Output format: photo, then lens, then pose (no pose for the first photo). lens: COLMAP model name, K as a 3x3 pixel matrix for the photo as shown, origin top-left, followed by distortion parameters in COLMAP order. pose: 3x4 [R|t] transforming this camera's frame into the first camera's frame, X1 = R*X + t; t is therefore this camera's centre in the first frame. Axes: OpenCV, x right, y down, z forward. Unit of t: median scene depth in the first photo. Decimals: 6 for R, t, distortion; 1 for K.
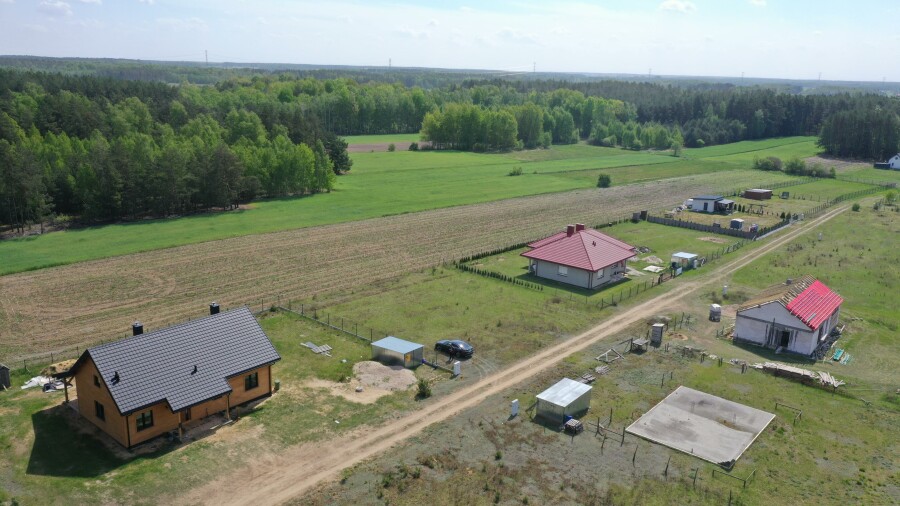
lens RADIAL K [[709.1, 0, 450.0], [0, 709.1, 253.0], [0, 0, 1]] dist [0.004846, -0.000237]
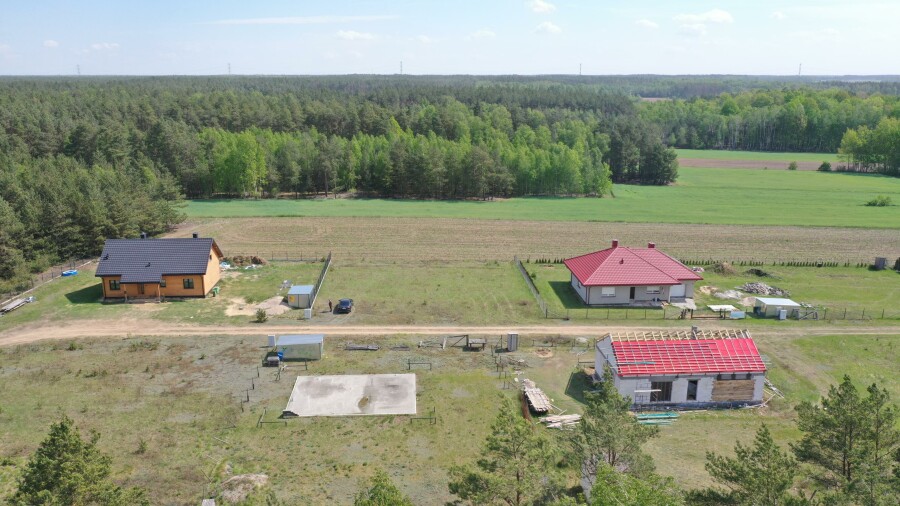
lens RADIAL K [[709.1, 0, 450.0], [0, 709.1, 253.0], [0, 0, 1]] dist [0.004846, -0.000237]
pose [[0.685184, 0.151193, -0.712505, 0.764737], [-0.165841, 0.984909, 0.049515, -0.035376], [0.709239, 0.084236, 0.699918, 0.202448]]
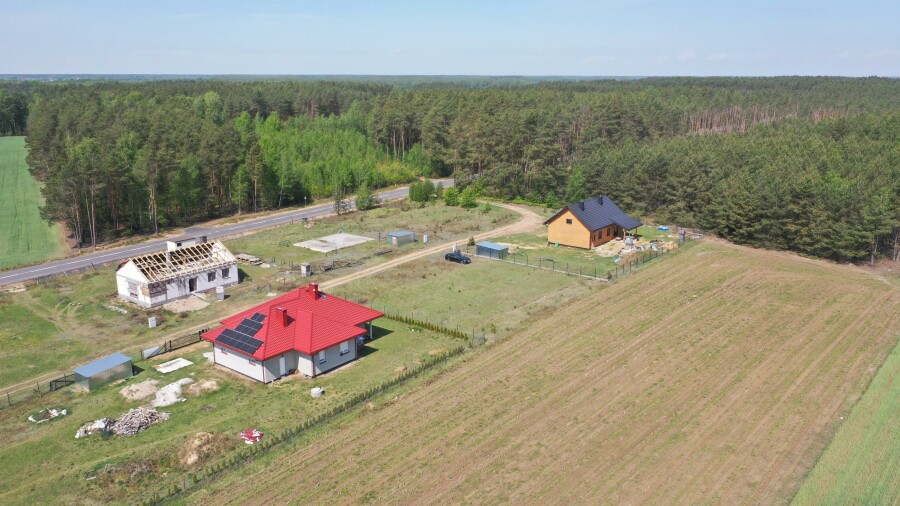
lens RADIAL K [[709.8, 0, 450.0], [0, 709.8, 253.0], [0, 0, 1]] dist [-0.003258, 0.001109]
pose [[-0.998602, -0.022451, -0.047844, 0.074337], [-0.042688, 0.876371, 0.479741, -0.465625], [0.031158, 0.481113, -0.876105, 1.792322]]
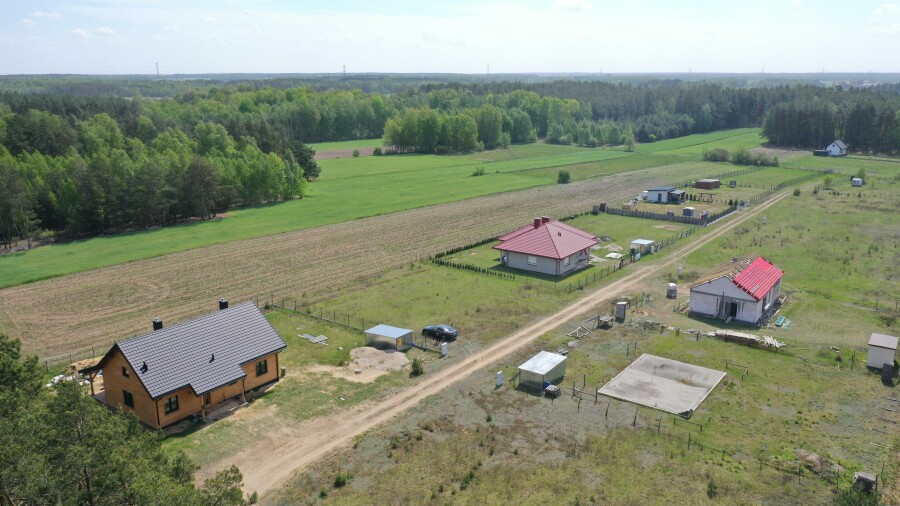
lens RADIAL K [[709.8, 0, 450.0], [0, 709.8, 253.0], [0, 0, 1]] dist [-0.003258, 0.001109]
pose [[0.997494, -0.045632, 0.054071, -0.024738], [0.045888, 0.998940, -0.003503, 0.012559], [-0.053854, 0.005975, 0.998531, -0.076142]]
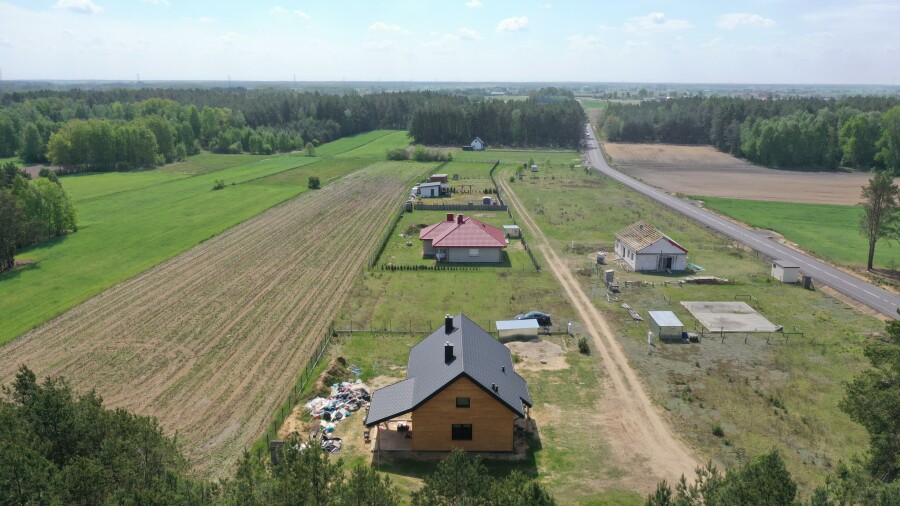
lens RADIAL K [[709.8, 0, 450.0], [0, 709.8, 253.0], [0, 0, 1]] dist [-0.003258, 0.001109]
pose [[0.765396, -0.175632, 0.619131, -0.626777], [0.178553, 0.982225, 0.057898, -0.051321], [-0.618295, 0.066232, 0.783151, 0.117920]]
